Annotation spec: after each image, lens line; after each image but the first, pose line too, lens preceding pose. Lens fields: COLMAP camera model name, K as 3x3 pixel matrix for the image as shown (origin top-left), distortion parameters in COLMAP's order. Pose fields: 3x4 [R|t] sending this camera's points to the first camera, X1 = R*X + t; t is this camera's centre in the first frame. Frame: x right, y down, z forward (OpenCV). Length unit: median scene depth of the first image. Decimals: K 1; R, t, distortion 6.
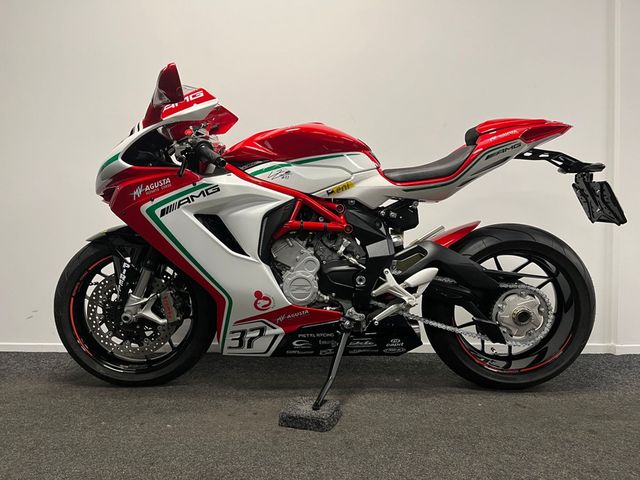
lens RADIAL K [[485.9, 0, 320.0], [0, 485.9, 240.0], [0, 0, 1]] dist [0.063865, -0.078695]
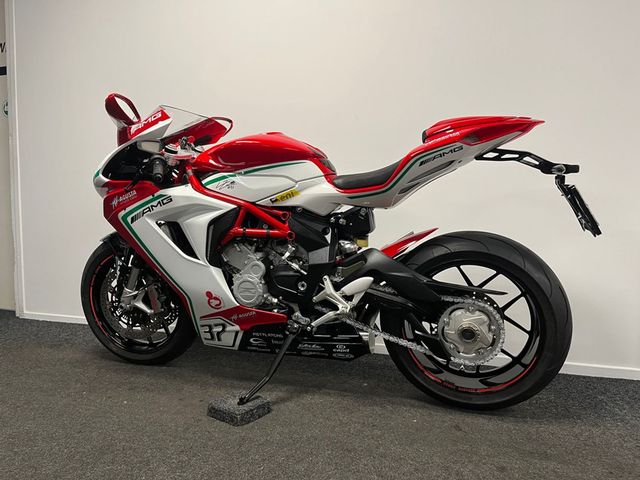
lens RADIAL K [[485.9, 0, 320.0], [0, 485.9, 240.0], [0, 0, 1]] dist [0.063865, -0.078695]
pose [[0.945351, 0.021132, -0.325370, 0.440684], [-0.008300, 0.999134, 0.040776, -0.055085], [0.325950, -0.035848, 0.944707, 0.042359]]
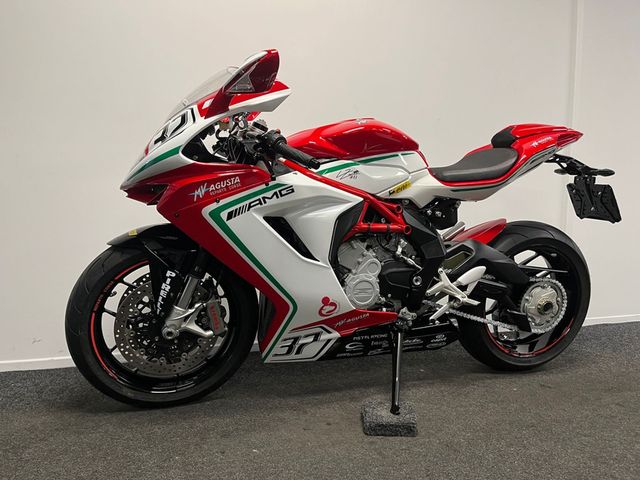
lens RADIAL K [[485.9, 0, 320.0], [0, 485.9, 240.0], [0, 0, 1]] dist [0.063865, -0.078695]
pose [[0.957313, -0.017093, 0.288547, -0.387500], [-0.001563, 0.997929, 0.064301, -0.063682], [-0.289049, -0.062008, 0.955304, 0.098382]]
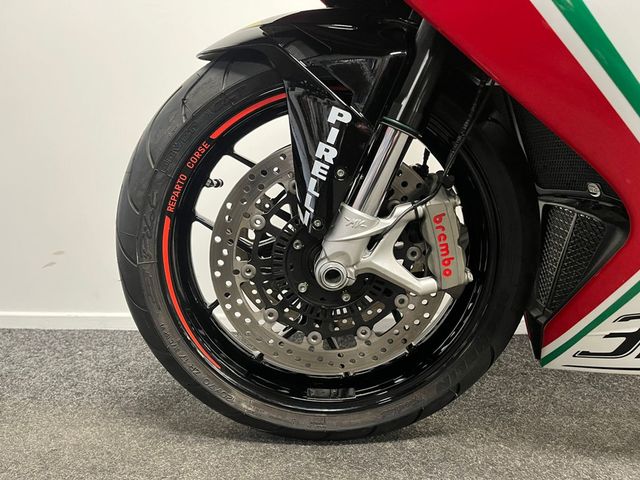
lens RADIAL K [[485.9, 0, 320.0], [0, 485.9, 240.0], [0, 0, 1]] dist [0.063865, -0.078695]
pose [[0.999871, 0.004912, -0.015278, -0.399337], [-0.003133, 0.993432, 0.114381, 0.095746], [0.015740, -0.114318, 0.993319, 0.663280]]
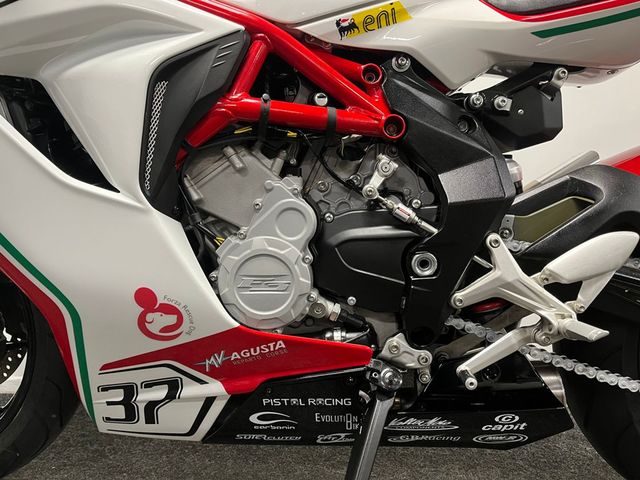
lens RADIAL K [[485.9, 0, 320.0], [0, 485.9, 240.0], [0, 0, 1]] dist [0.063865, -0.078695]
pose [[0.999549, 0.010506, -0.028144, 0.012815], [-0.010328, 0.999926, 0.006471, 0.061011], [0.028210, -0.006178, 0.999583, 0.602667]]
